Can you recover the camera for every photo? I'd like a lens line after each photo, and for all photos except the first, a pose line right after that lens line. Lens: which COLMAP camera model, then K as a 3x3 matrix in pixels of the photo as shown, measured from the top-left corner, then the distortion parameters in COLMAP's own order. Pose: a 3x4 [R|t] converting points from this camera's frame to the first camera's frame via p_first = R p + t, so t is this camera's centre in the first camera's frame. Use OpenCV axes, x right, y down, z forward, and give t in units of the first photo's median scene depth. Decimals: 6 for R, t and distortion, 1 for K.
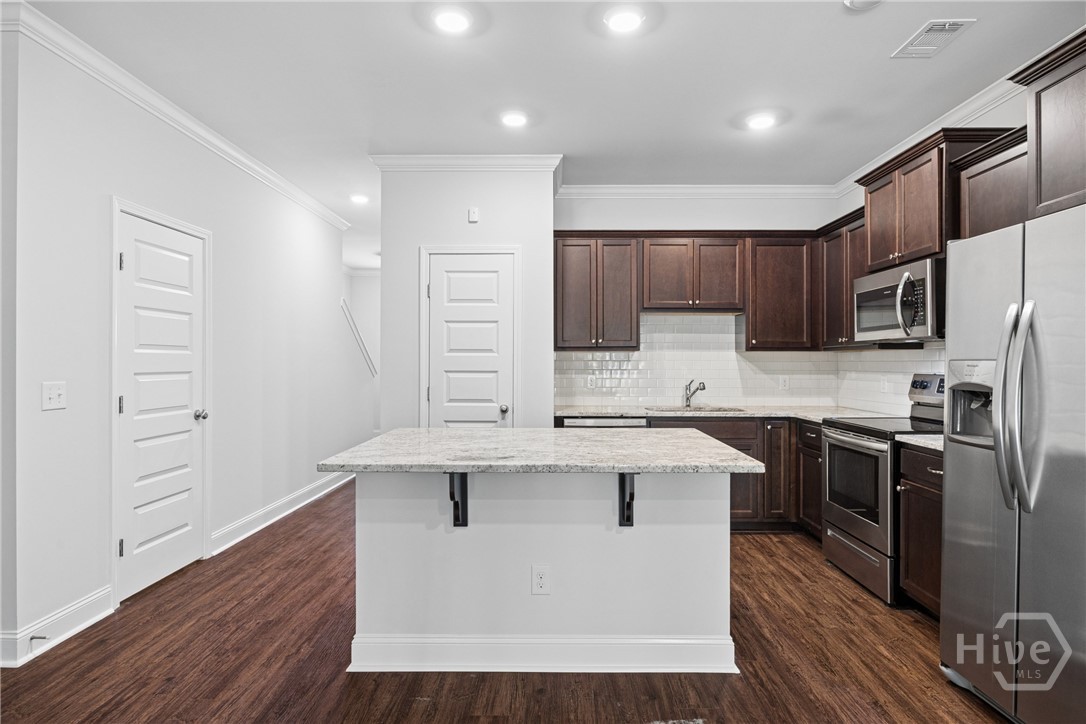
lens RADIAL K [[578.2, 0, 555.9], [0, 578.2, 359.5], [0, 0, 1]] dist [-0.005876, -0.000019]
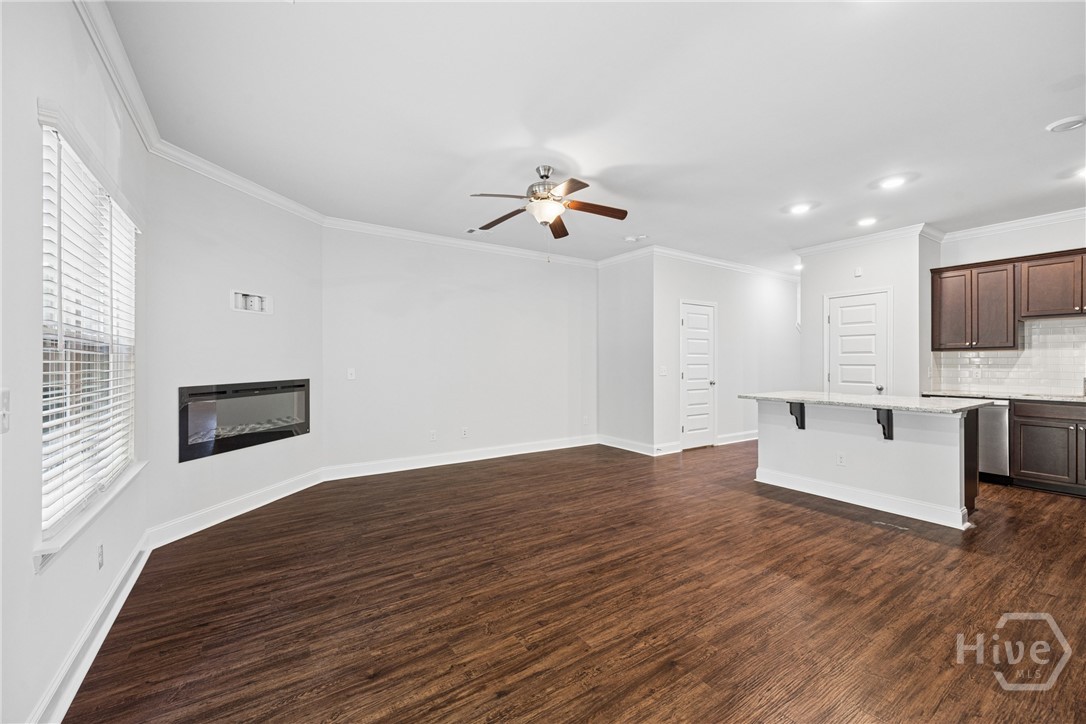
lens RADIAL K [[438.7, 0, 543.0], [0, 438.7, 366.5], [0, 0, 1]] dist [0.008155, -0.000038]
pose [[0.555296, 0.006800, -0.831625, 0.465979], [0.004479, 0.999928, 0.011167, 0.008269], [0.831641, -0.009926, 0.555225, -0.539204]]
